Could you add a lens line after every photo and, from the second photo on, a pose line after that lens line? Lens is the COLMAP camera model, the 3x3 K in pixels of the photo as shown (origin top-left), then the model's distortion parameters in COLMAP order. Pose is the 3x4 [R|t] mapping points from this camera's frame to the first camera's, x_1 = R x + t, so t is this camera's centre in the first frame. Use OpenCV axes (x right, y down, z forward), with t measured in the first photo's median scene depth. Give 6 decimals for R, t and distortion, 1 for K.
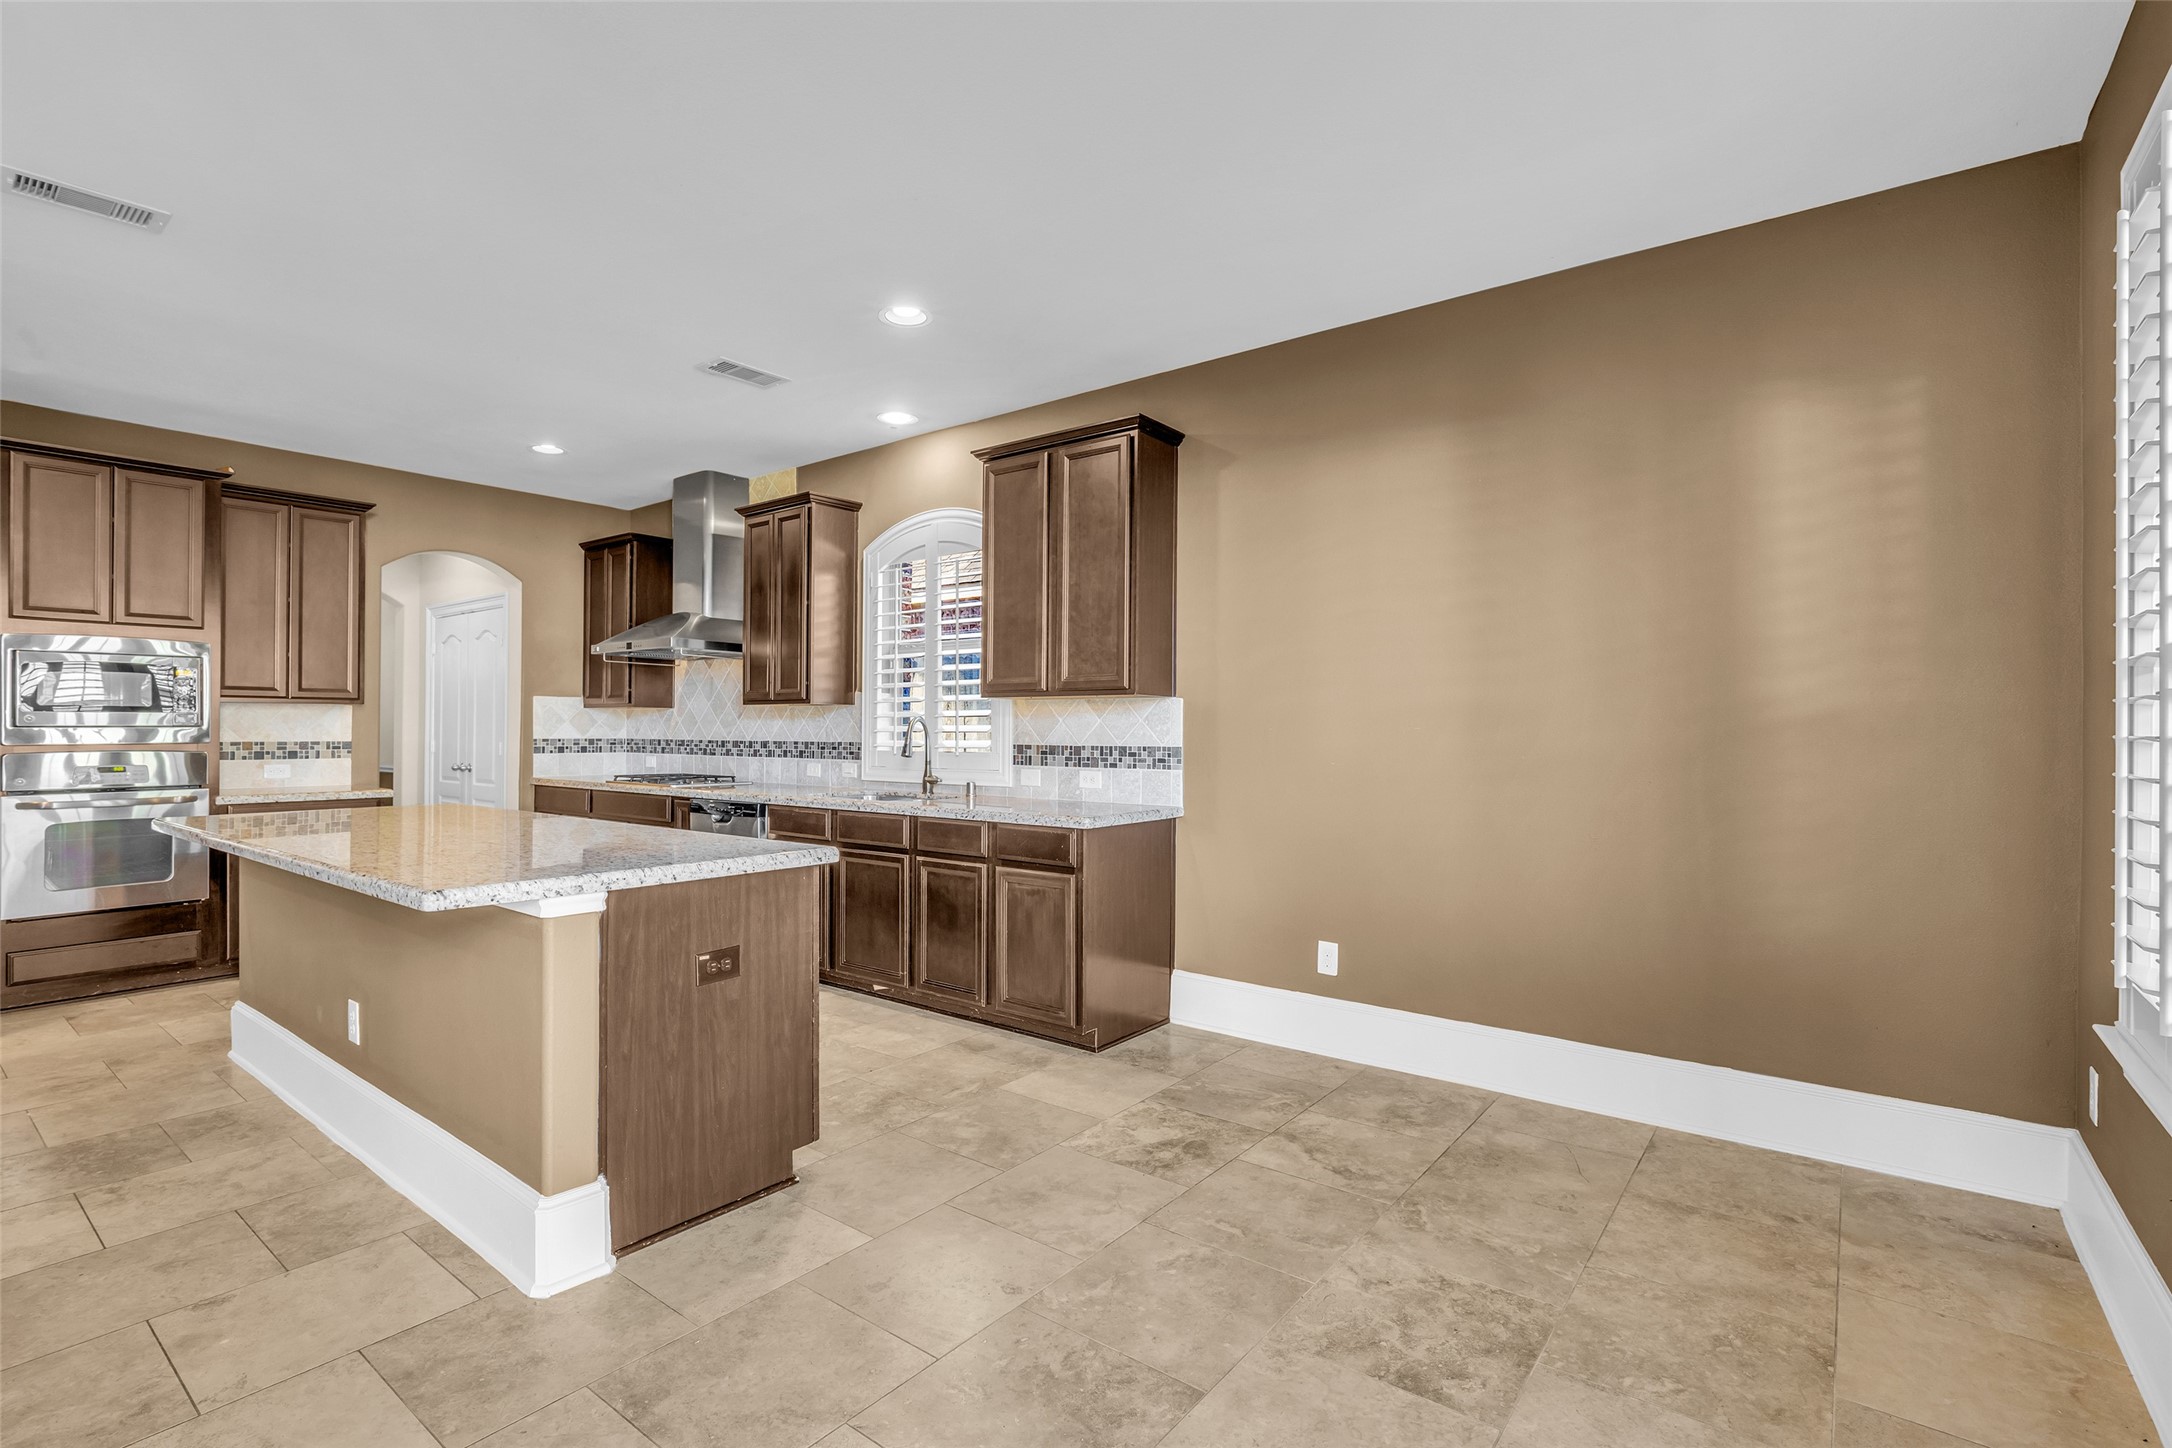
lens RADIAL K [[998.8, 0, 1094.7], [0, 998.8, 727.0], [0, 0, 1]] dist [-0.021702, 0.006647]
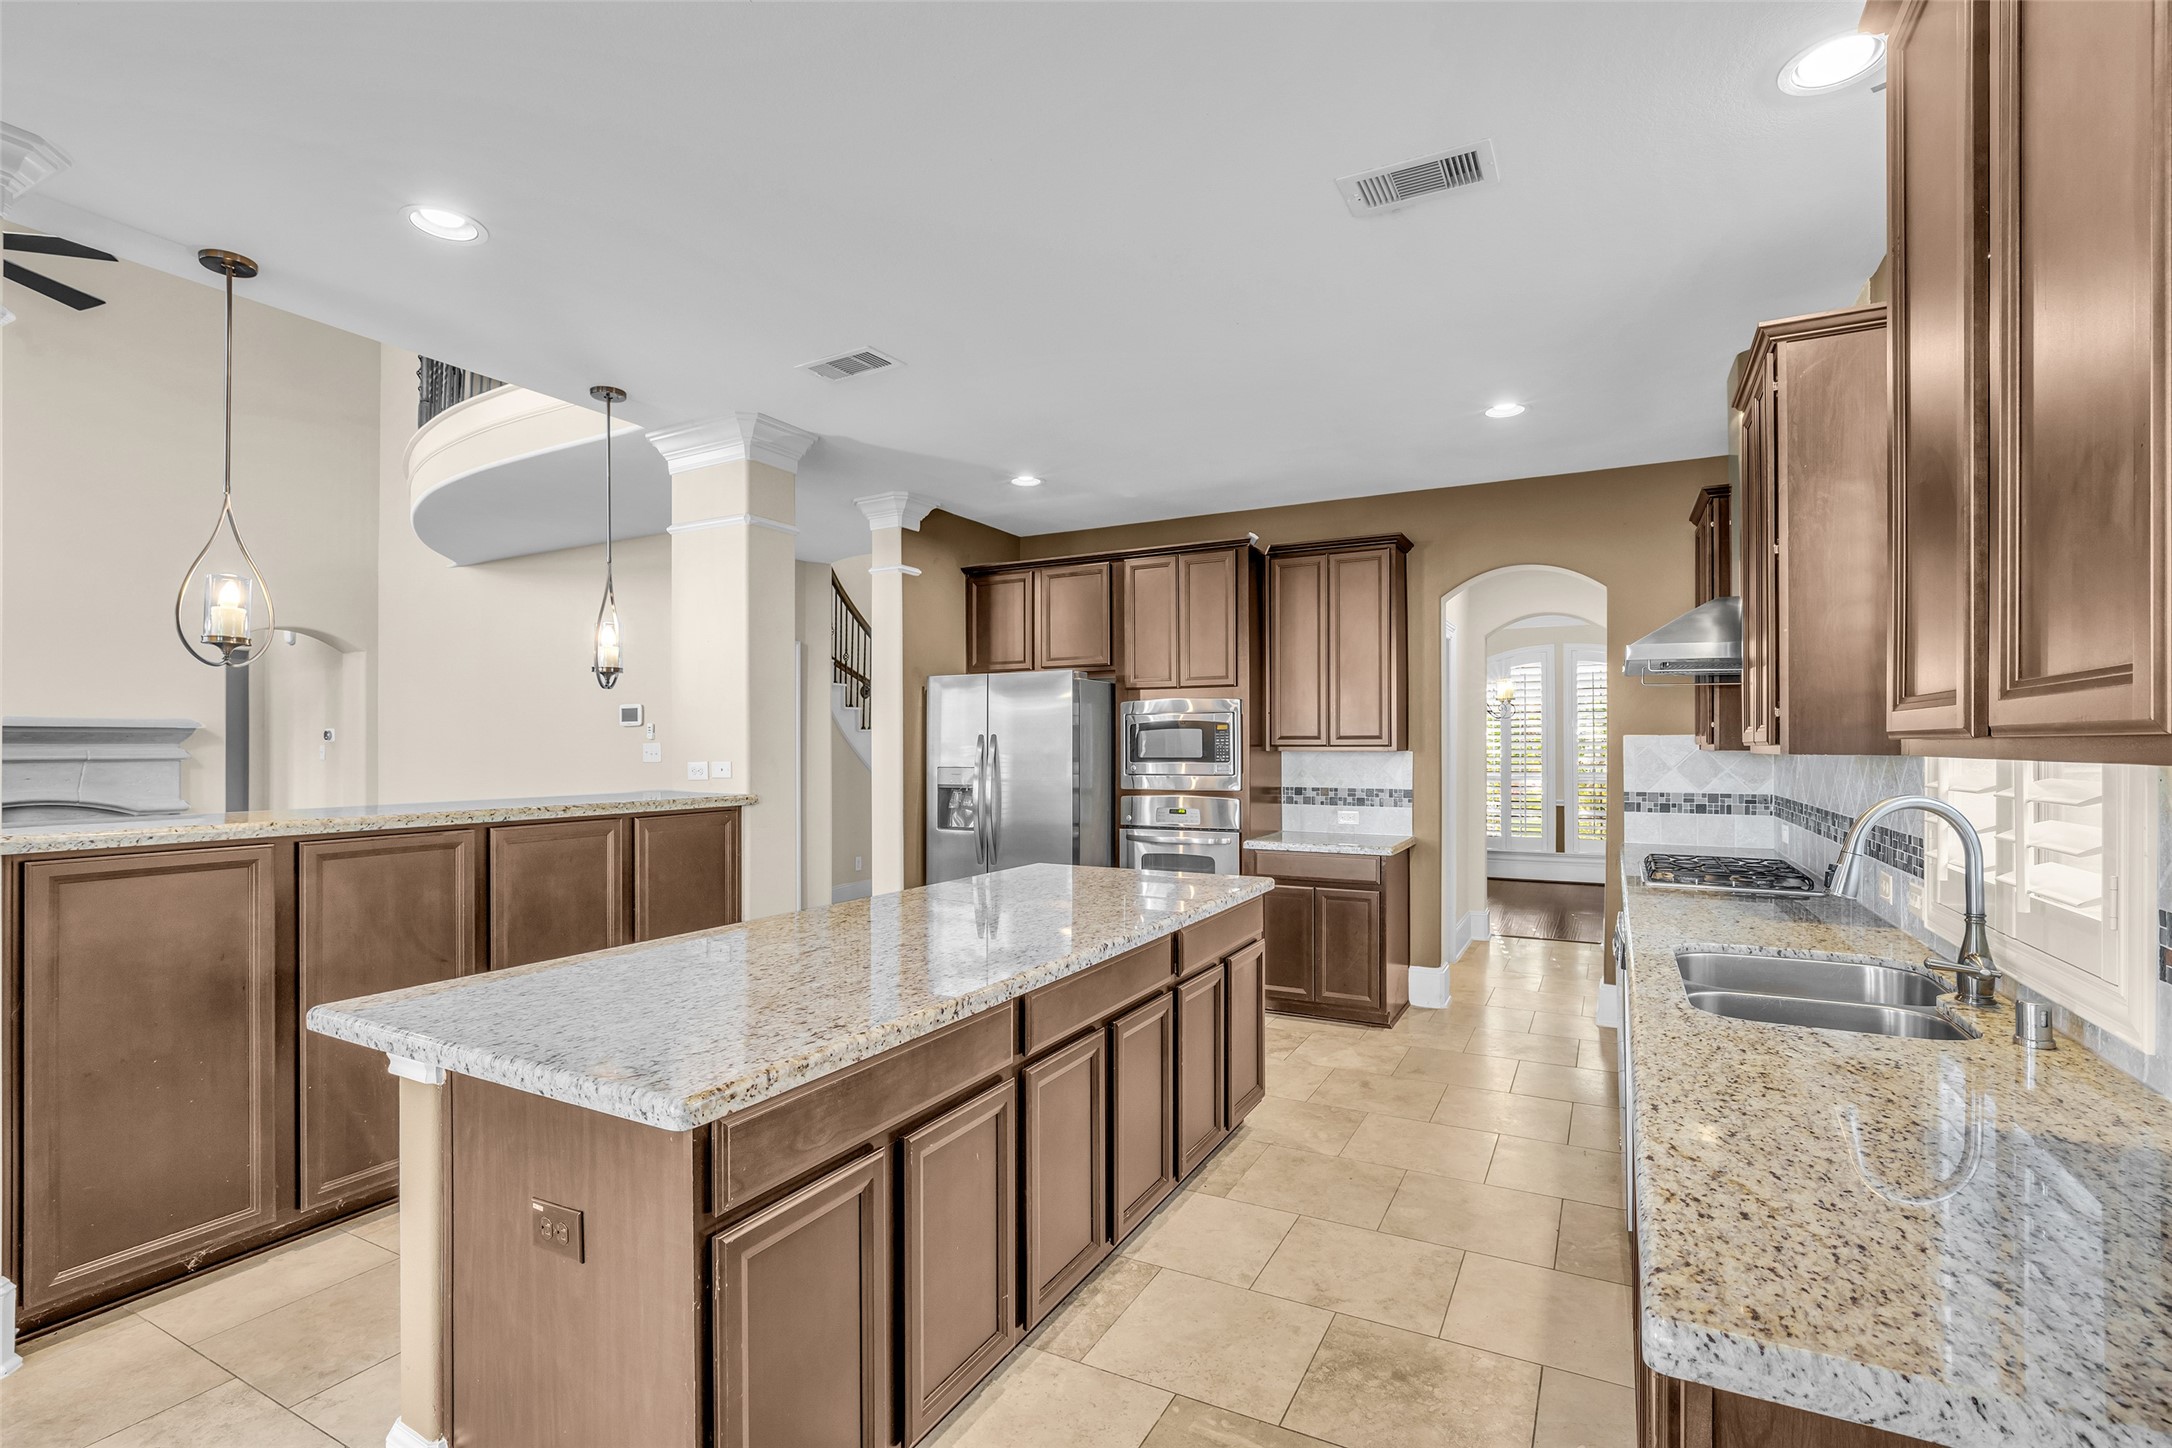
lens RADIAL K [[998.8, 0, 1079.7], [0, 998.8, 740.4], [0, 0, 1]] dist [-0.021702, 0.006647]
pose [[0.162574, -0.008101, -0.986663, 0.143438], [0.002861, 0.999966, -0.007739, -0.029432], [0.986692, -0.001564, 0.162592, 0.616902]]
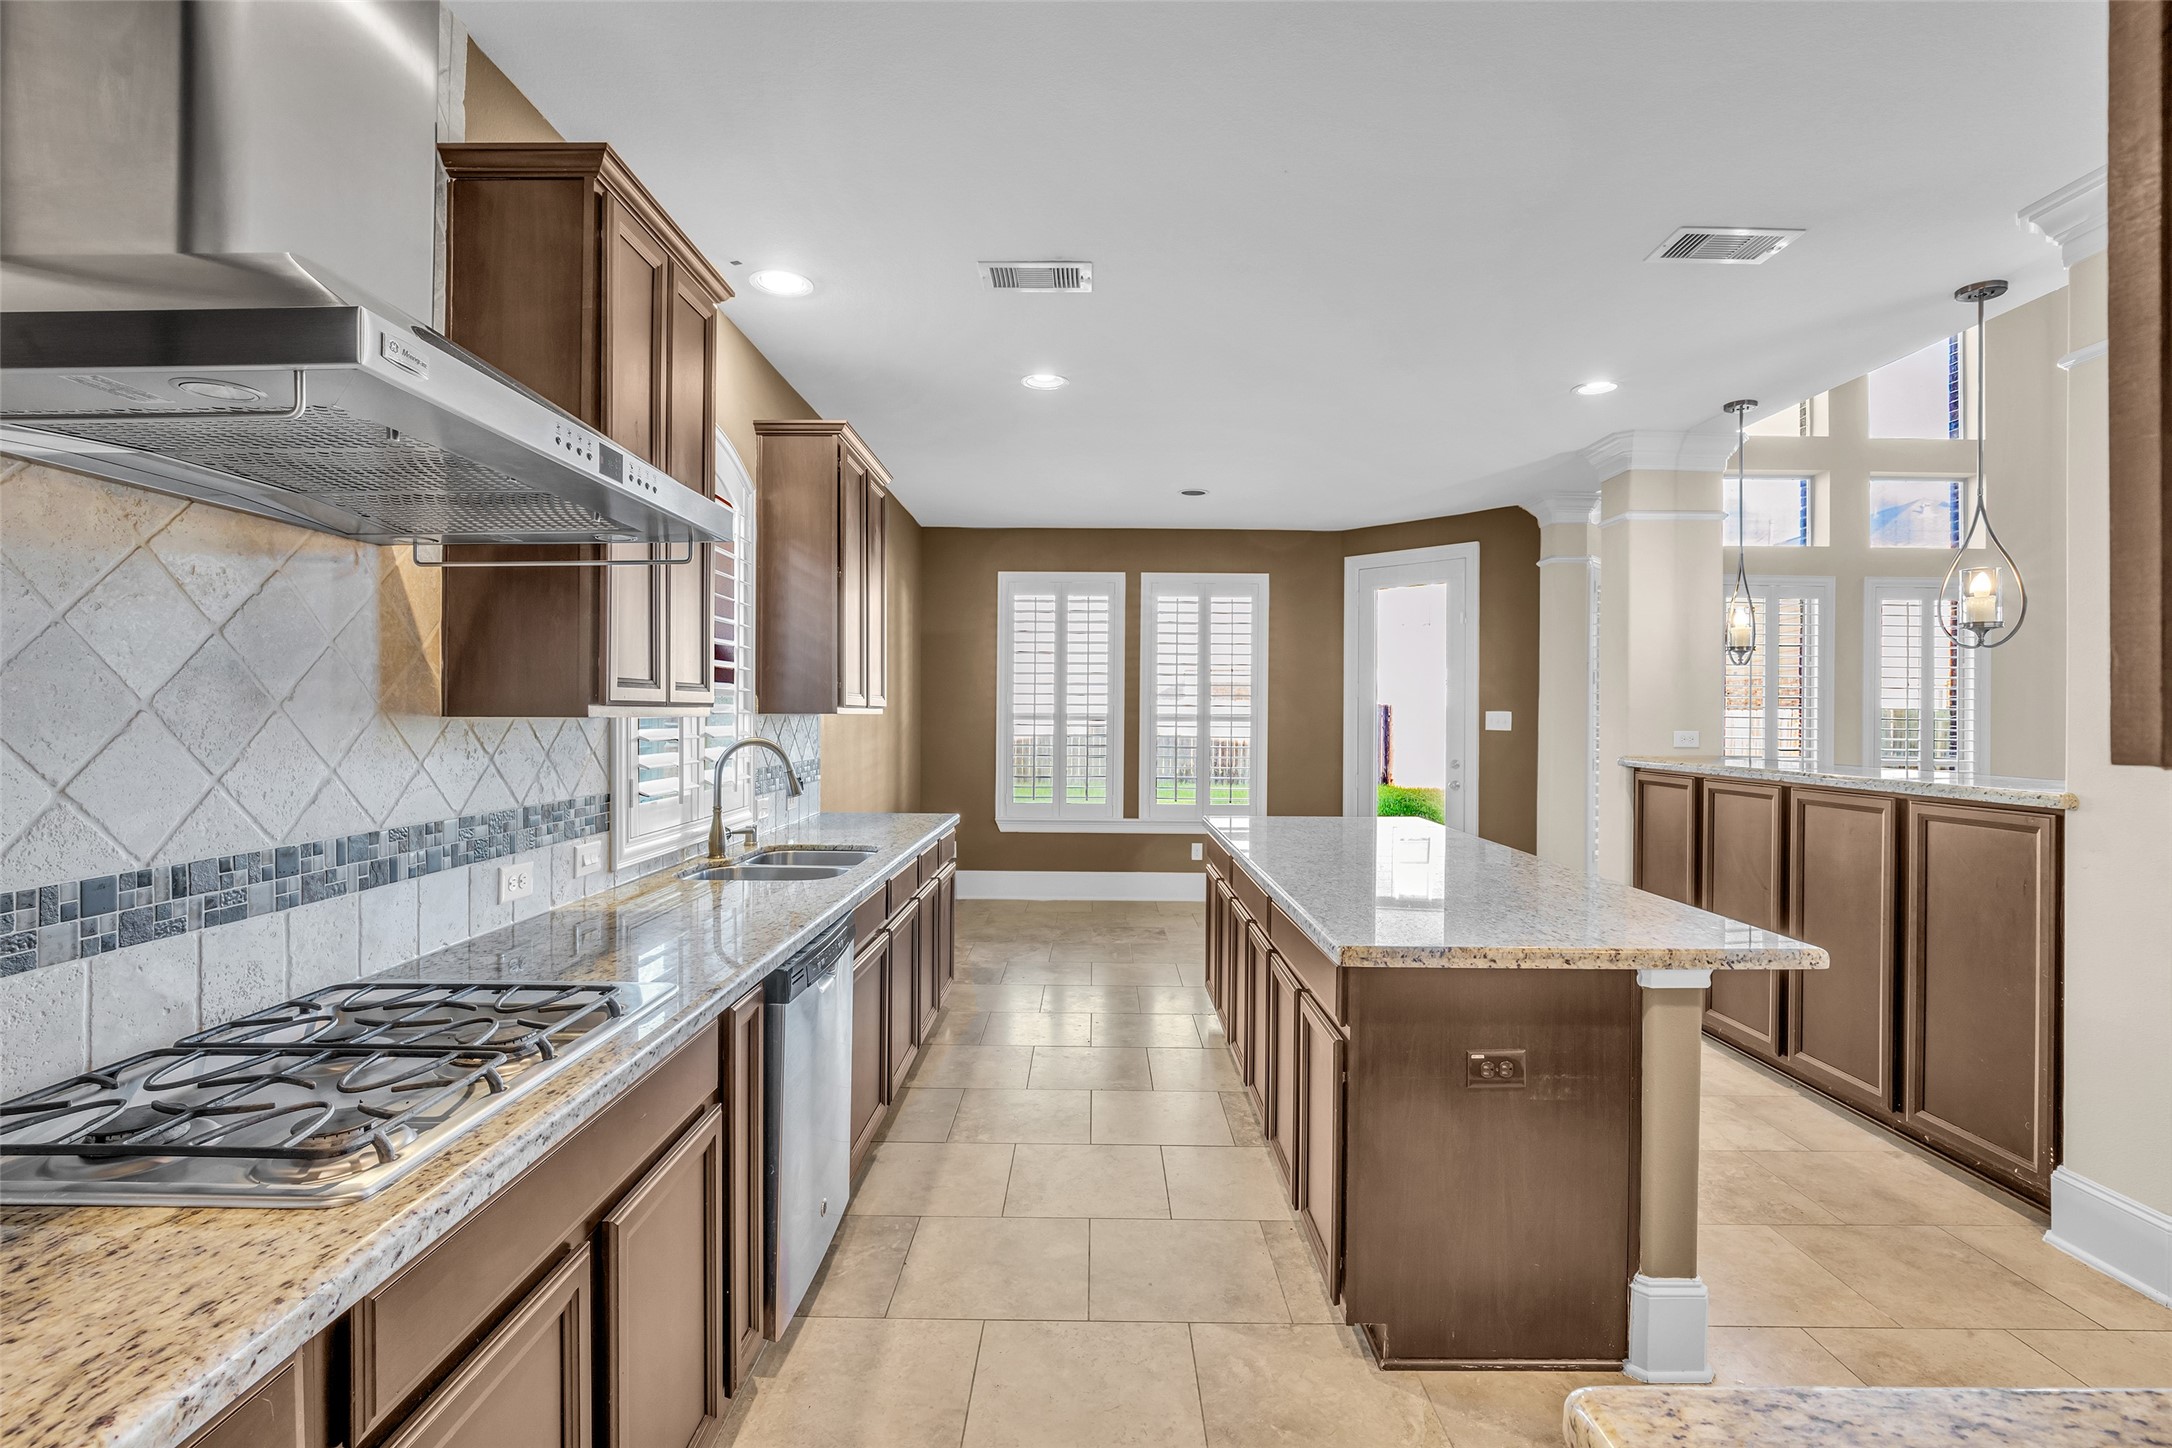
lens RADIAL K [[998.8, 0, 1085.9], [0, 998.8, 715.2], [0, 0, 1]] dist [-0.021702, 0.006647]
pose [[-0.607643, -0.009374, 0.794155, -0.831196], [-0.010820, 0.999935, 0.003524, -0.030112], [-0.794136, -0.006451, -0.607705, 1.216443]]
